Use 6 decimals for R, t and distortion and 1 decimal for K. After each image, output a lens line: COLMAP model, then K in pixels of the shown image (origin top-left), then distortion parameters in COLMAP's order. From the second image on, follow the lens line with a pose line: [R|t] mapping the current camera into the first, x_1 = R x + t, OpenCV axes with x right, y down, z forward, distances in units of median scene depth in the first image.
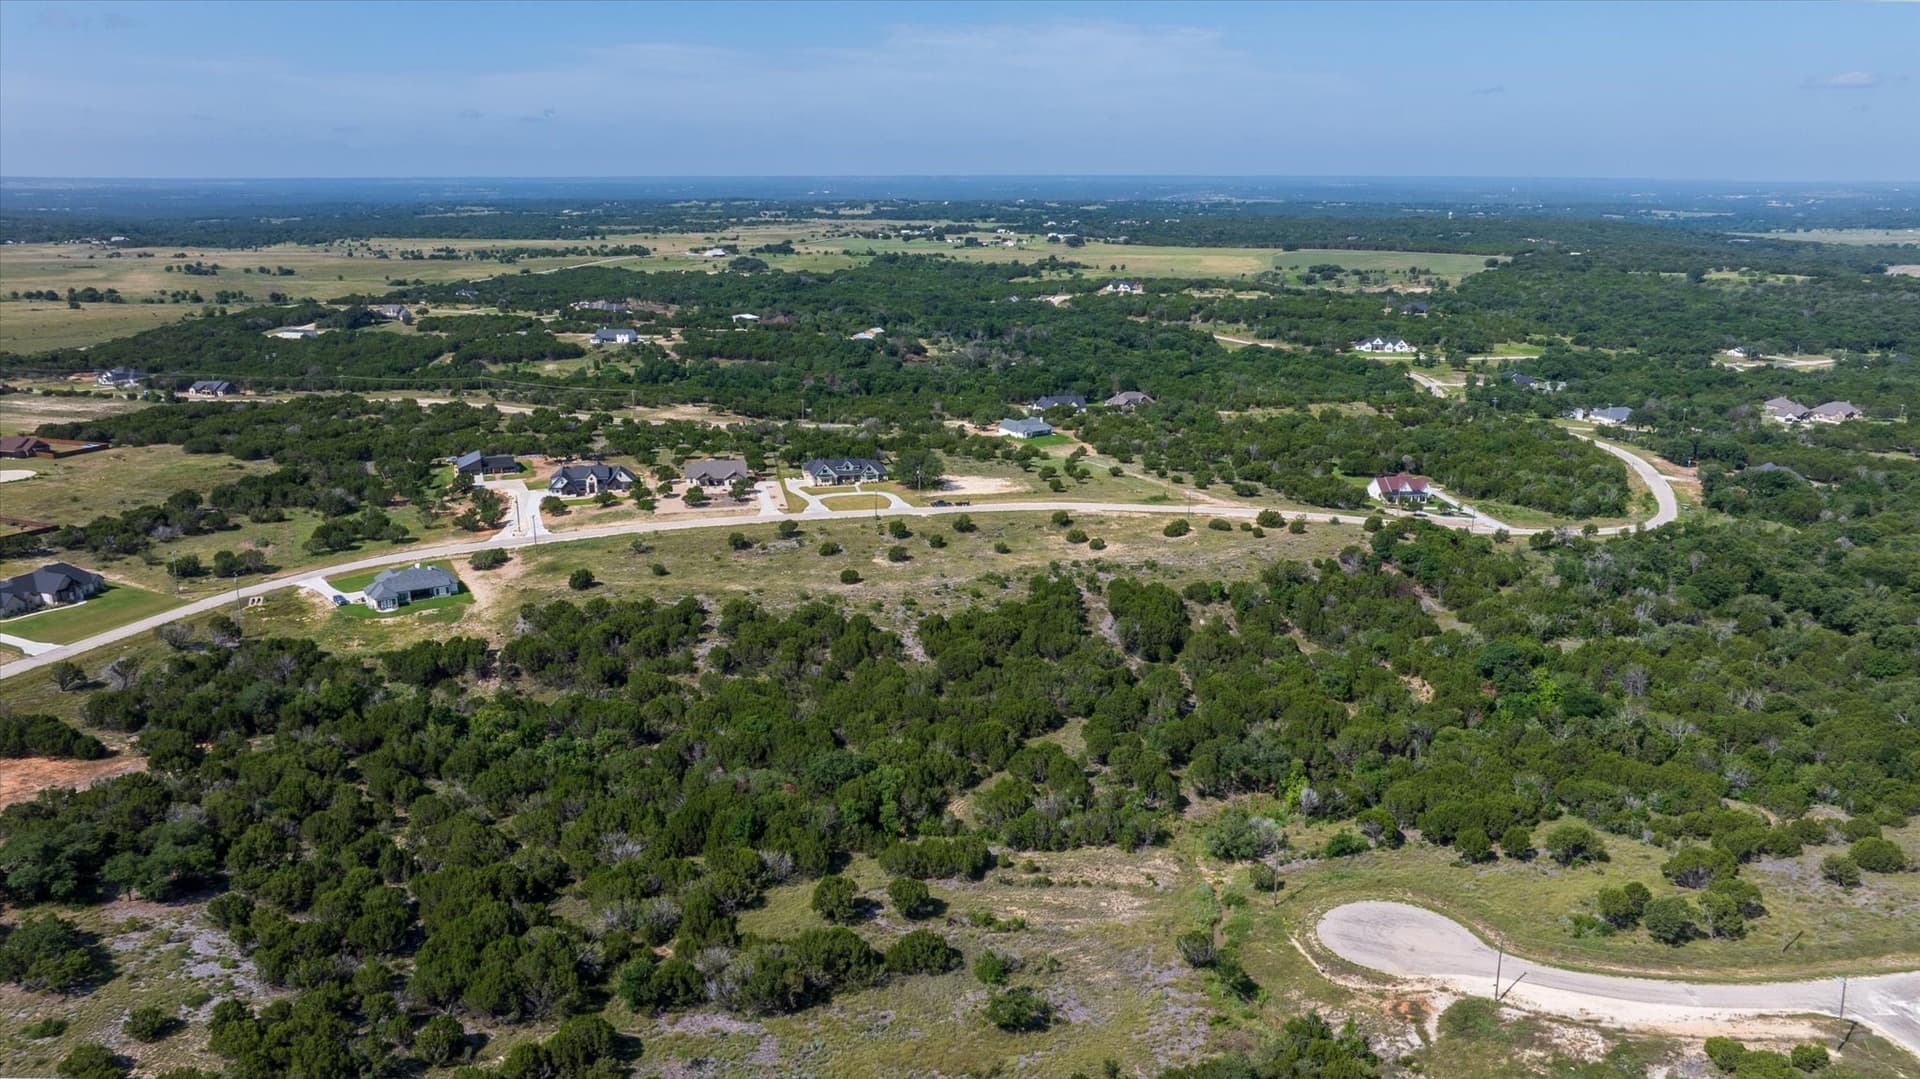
lens RADIAL K [[1429.6, 0, 960.0], [0, 1429.6, 539.5], [0, 0, 1]] dist [-0.018829, 0.001486]
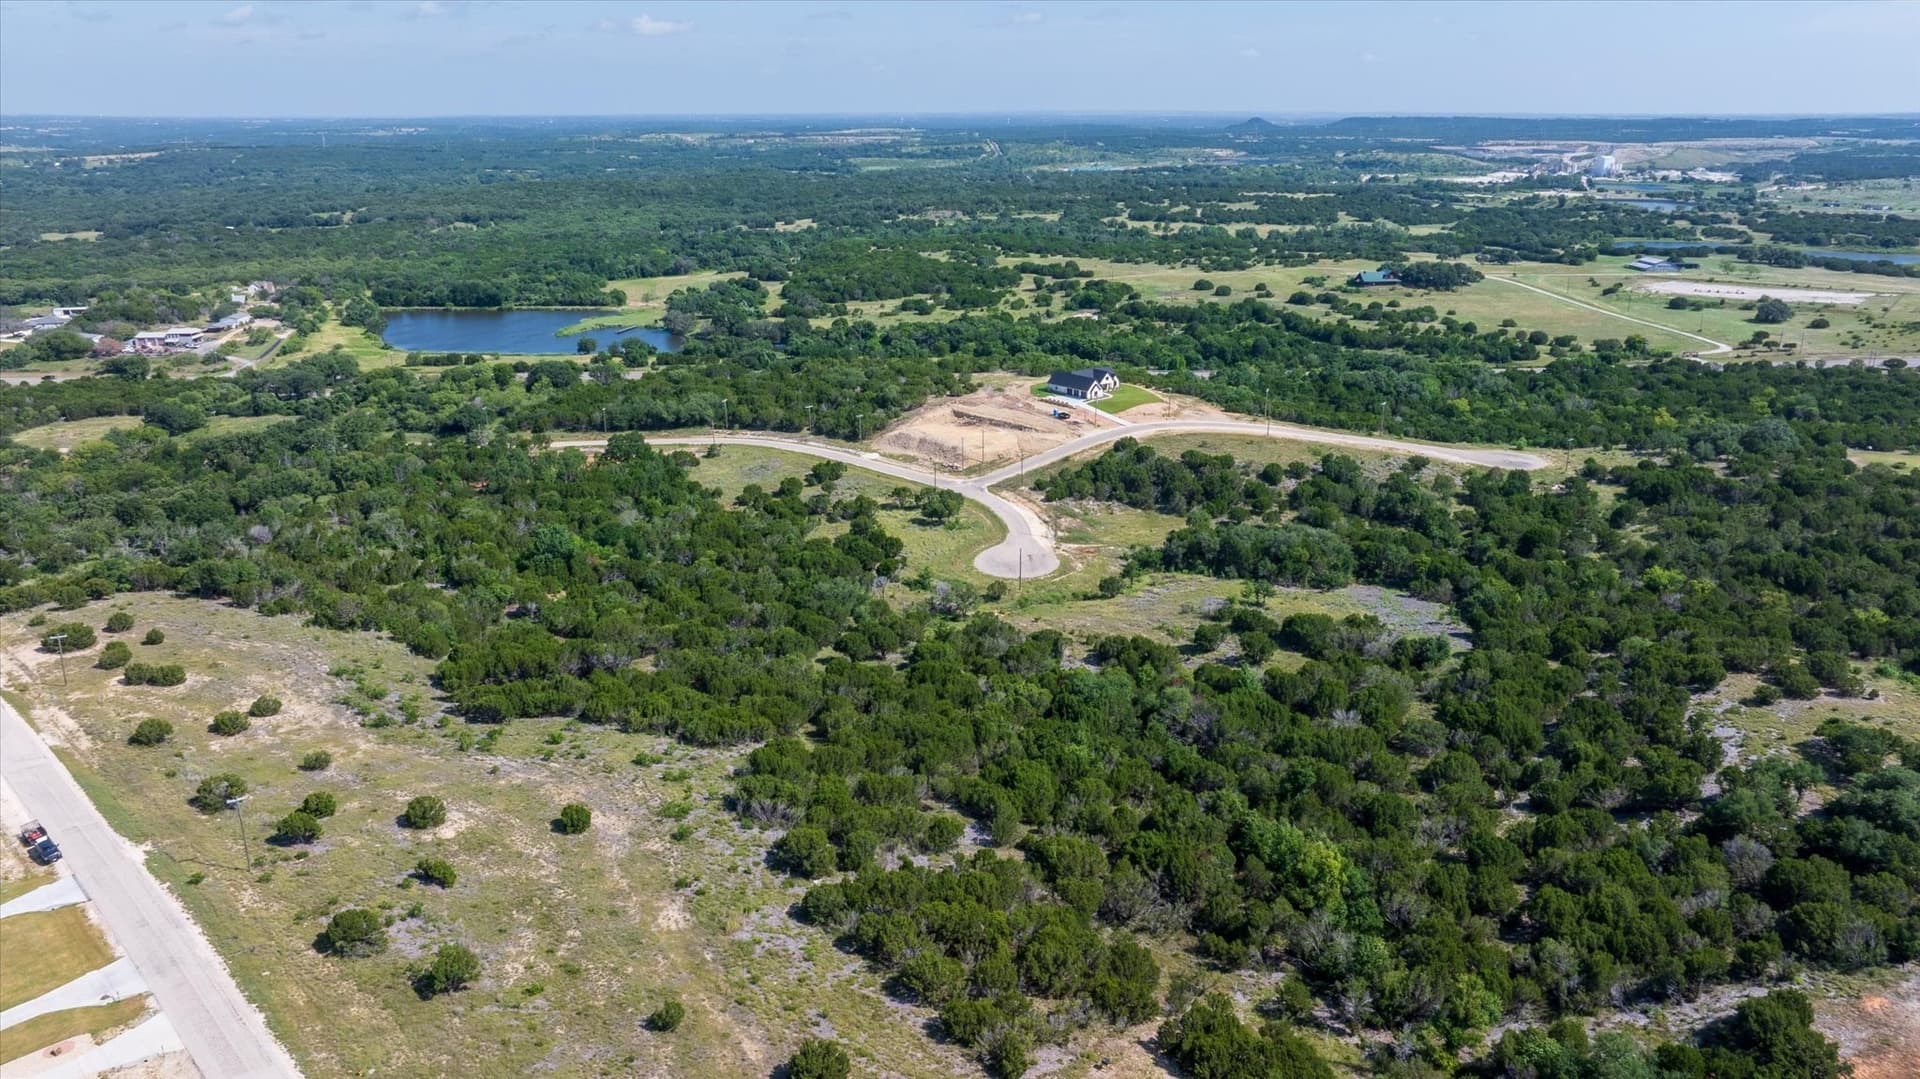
lens RADIAL K [[1375.8, 0, 960.0], [0, 1375.8, 539.5], [0, 0, 1]] dist [-0.028740, 0.021516]
pose [[-0.546303, -0.249825, 0.799463, -0.996339], [0.218235, 0.879059, 0.423827, -0.467995], [-0.808657, 0.406009, -0.425712, 1.822152]]
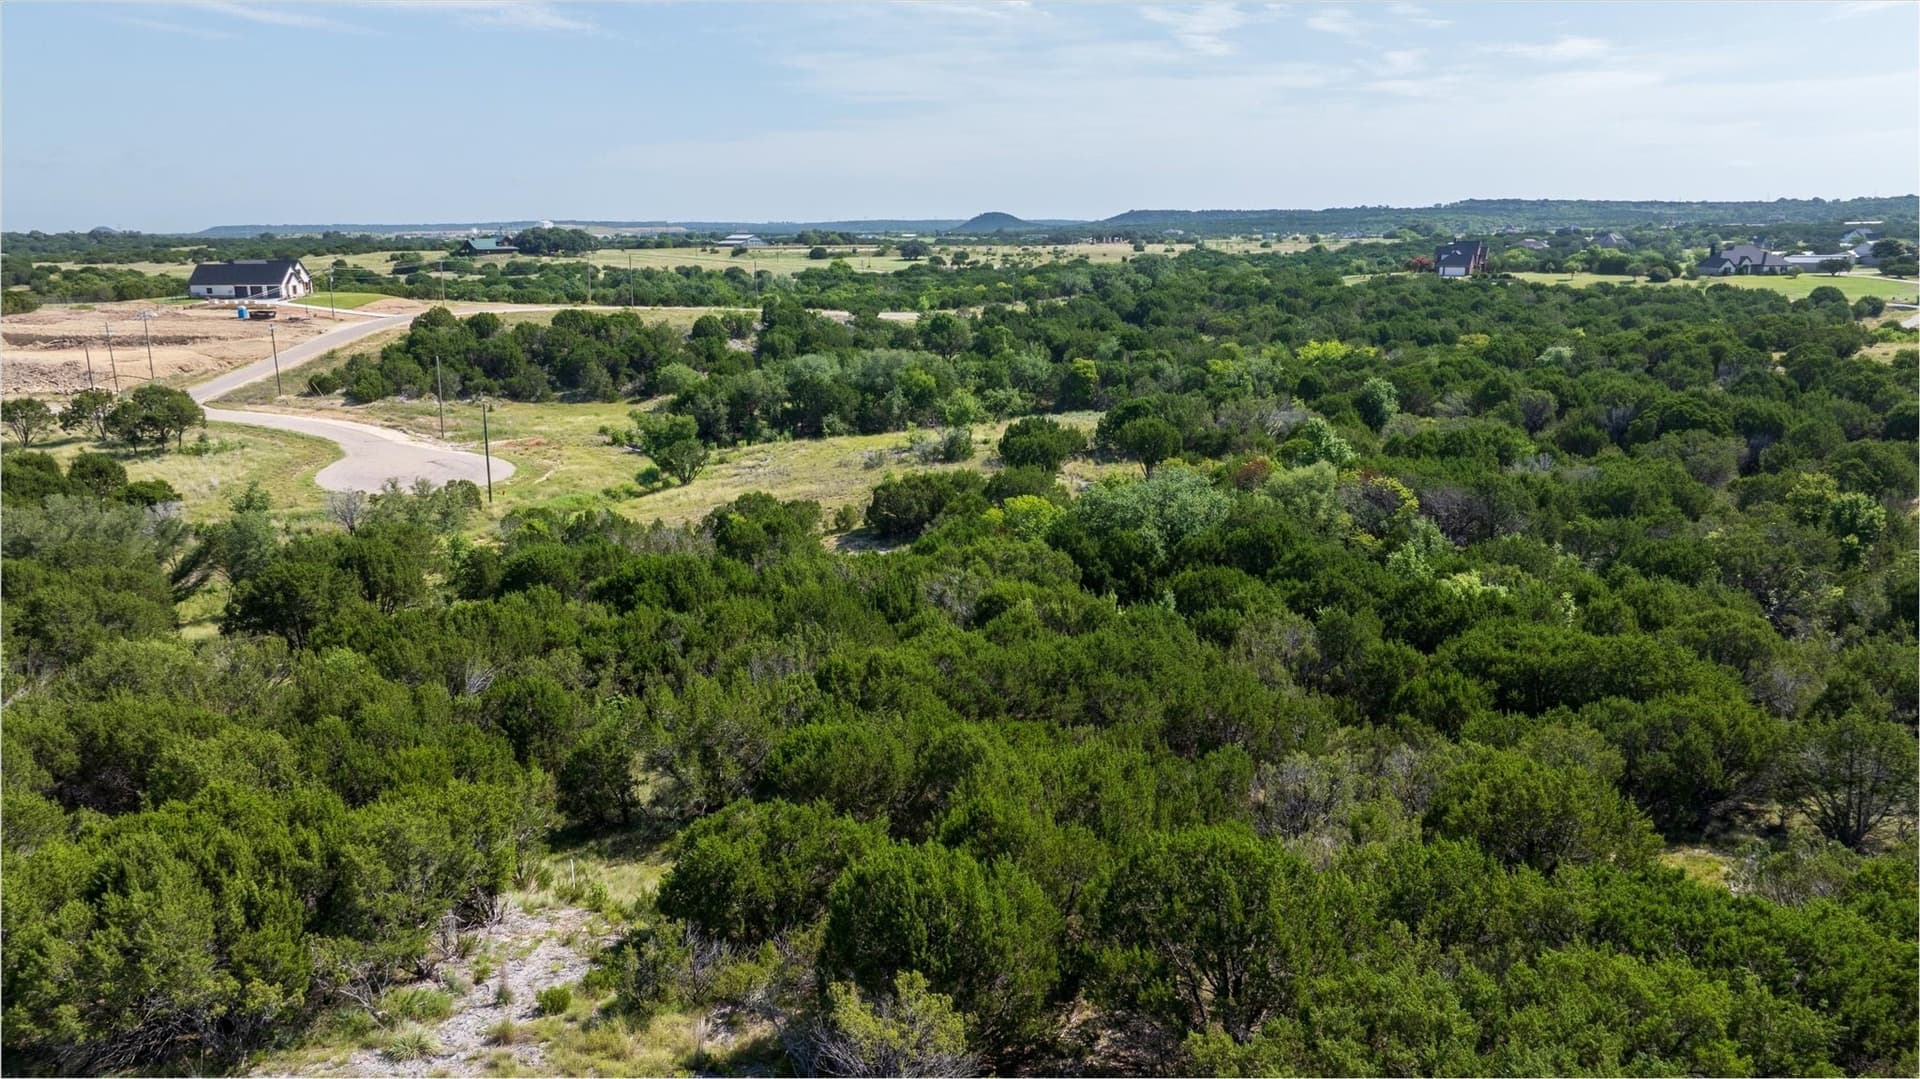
lens RADIAL K [[1357.5, 0, 960.0], [0, 1357.5, 539.5], [0, 0, 1]] dist [-0.027615, 0.023241]
pose [[-0.975395, -0.043149, 0.216201, -0.147027], [0.063042, 0.885125, 0.461063, -0.006848], [-0.211260, 0.463348, -0.860626, 1.664669]]
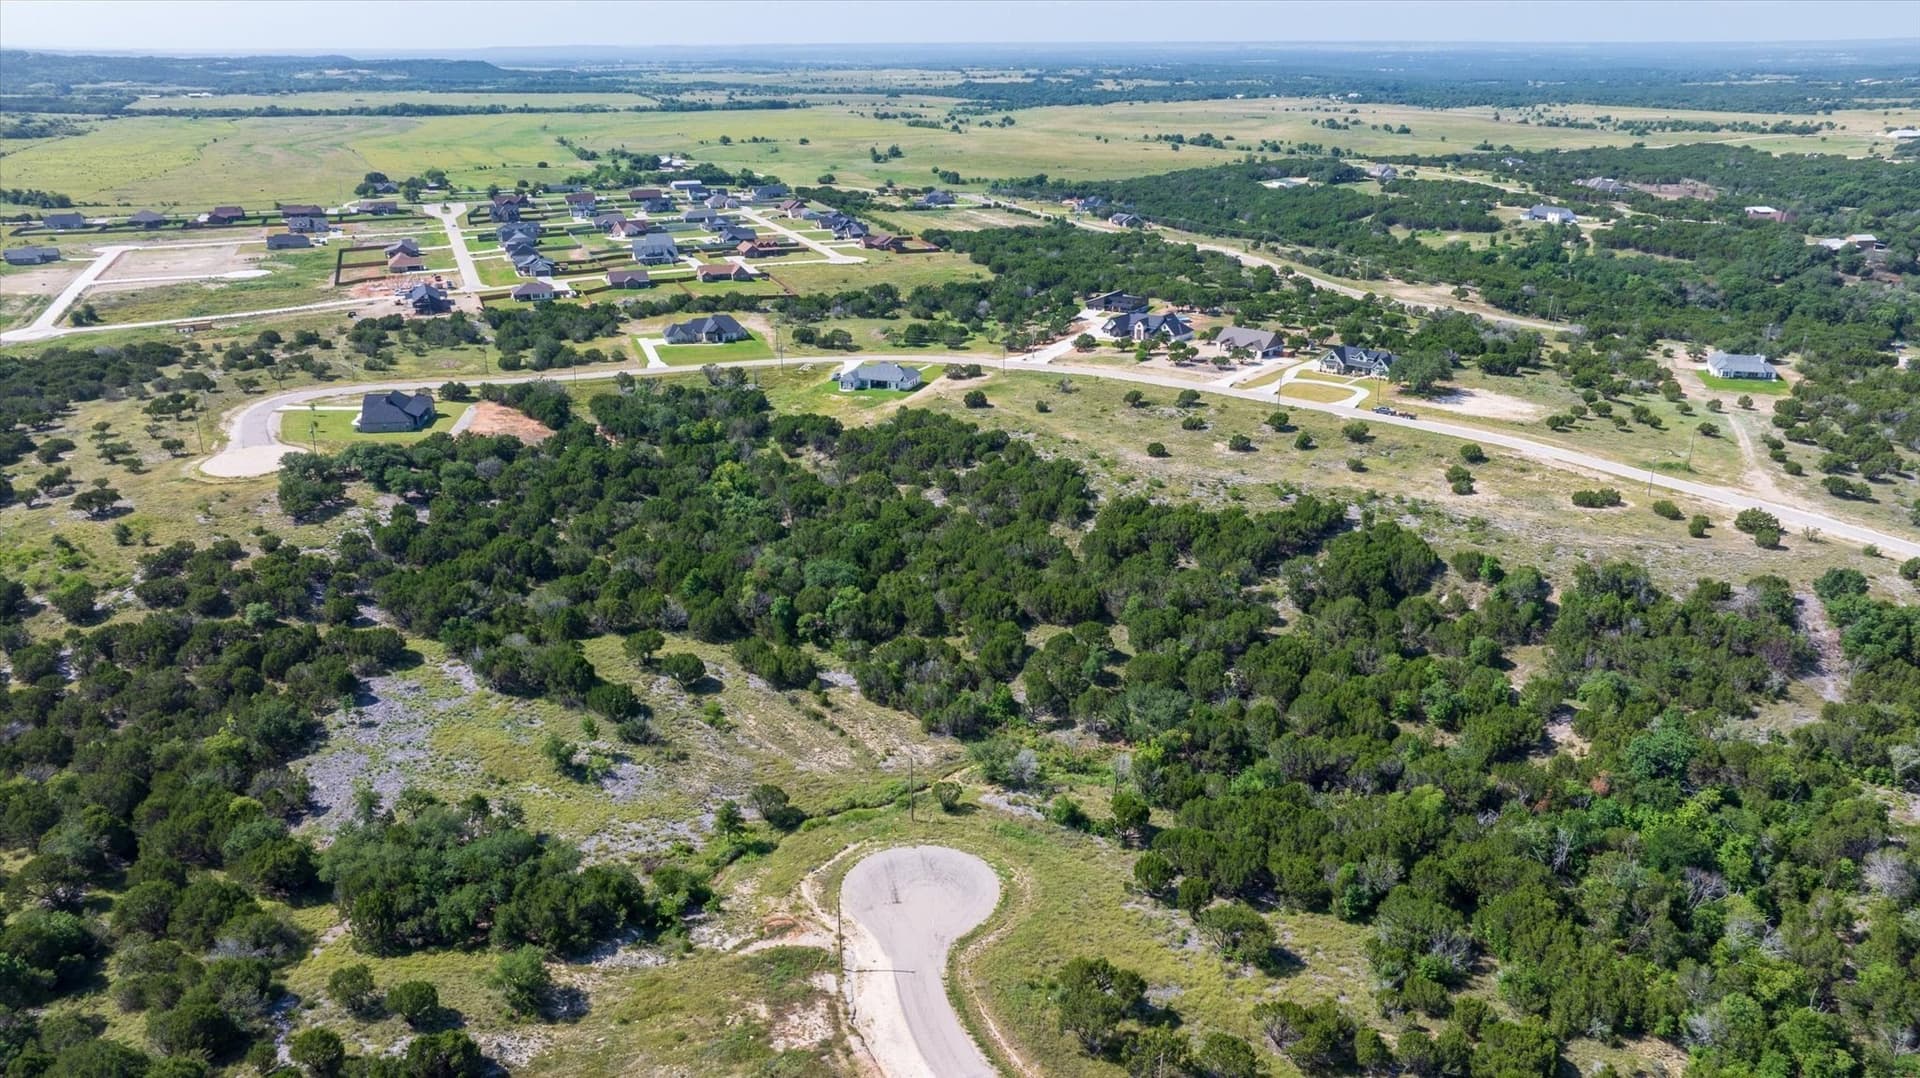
lens RADIAL K [[1357.5, 0, 960.0], [0, 1357.5, 539.0], [0, 0, 1]] dist [-0.027615, 0.023241]
pose [[0.619055, 0.273307, -0.736257, 0.954493], [-0.195227, 0.961618, 0.192814, -0.121232], [0.760696, 0.024375, 0.648651, 0.465541]]
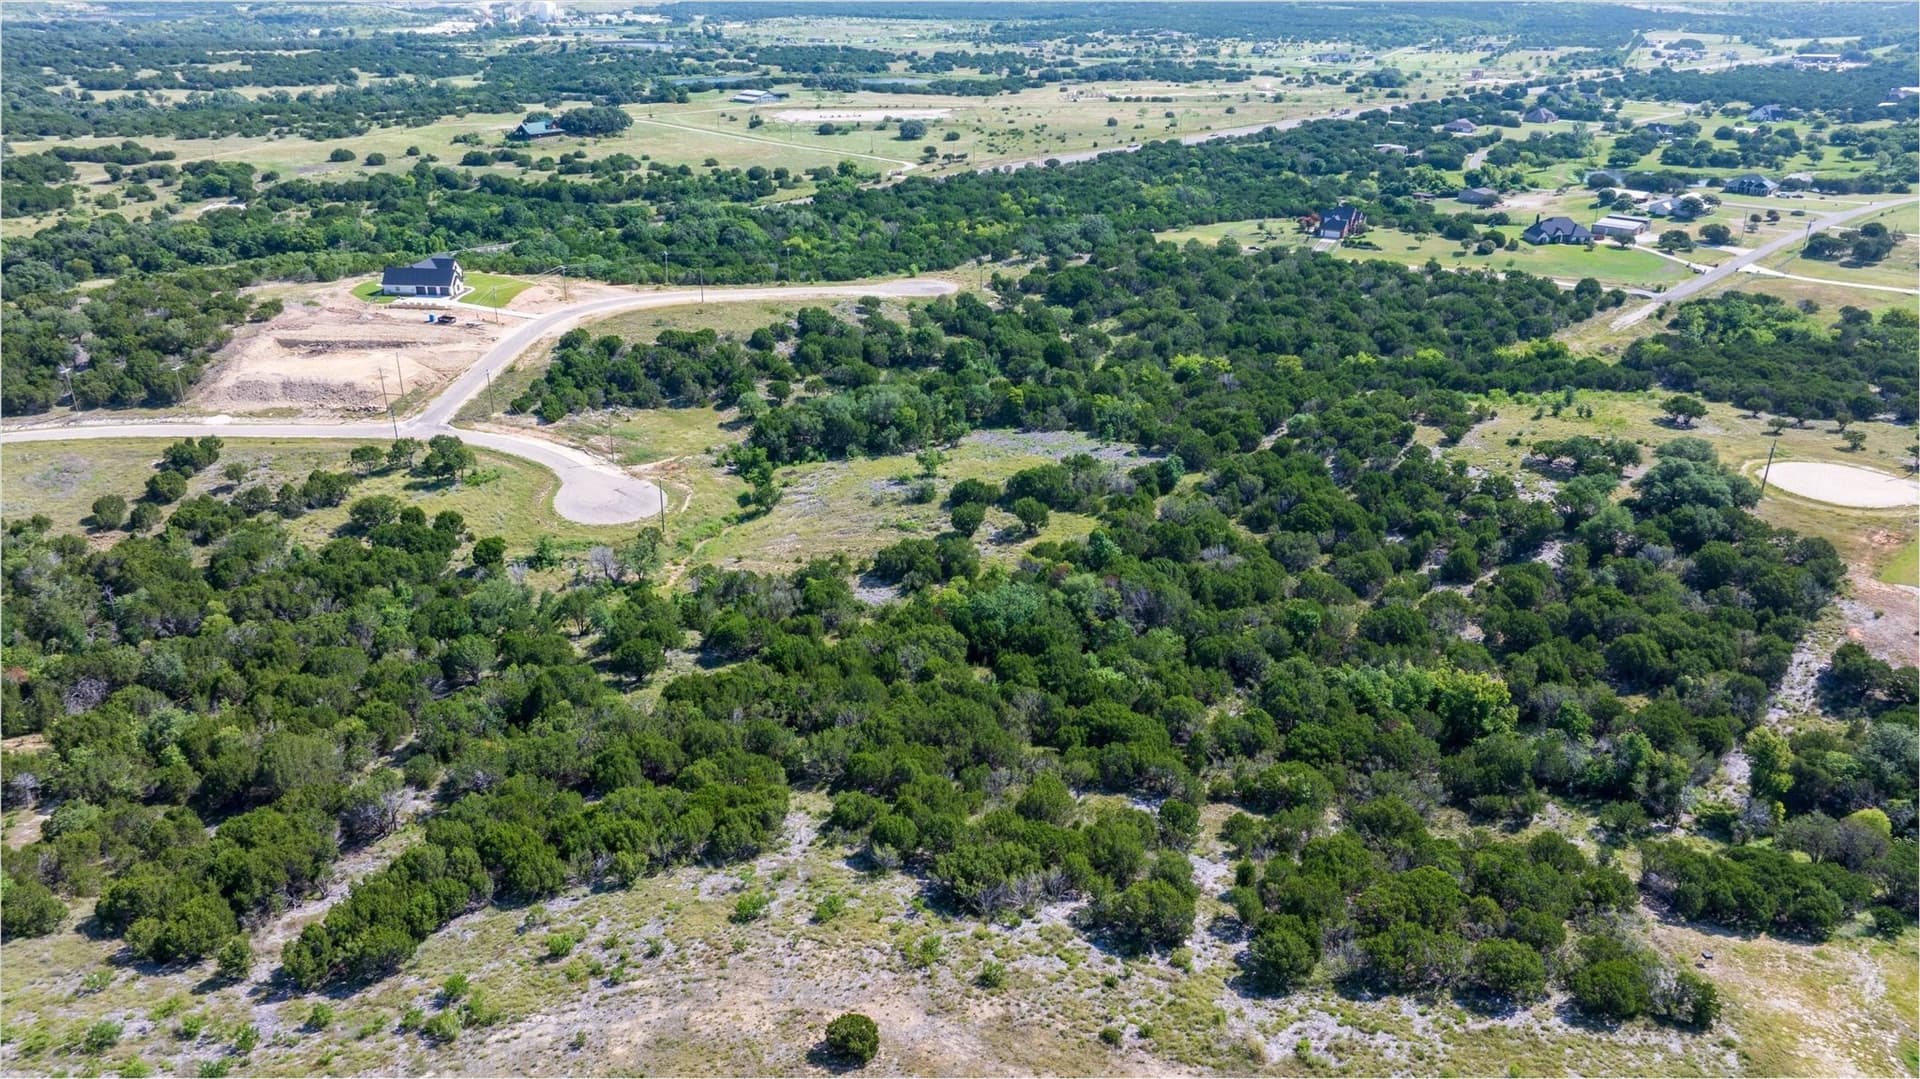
lens RADIAL K [[1360.5, 0, 960.0], [0, 1360.5, 539.5], [0, 0, 1]] dist [-0.043995, 0.053955]
pose [[-0.974602, -0.091619, 0.204343, -0.282843], [0.053837, 0.789863, 0.610916, -0.465621], [-0.217375, 0.606401, -0.764870, 2.010407]]
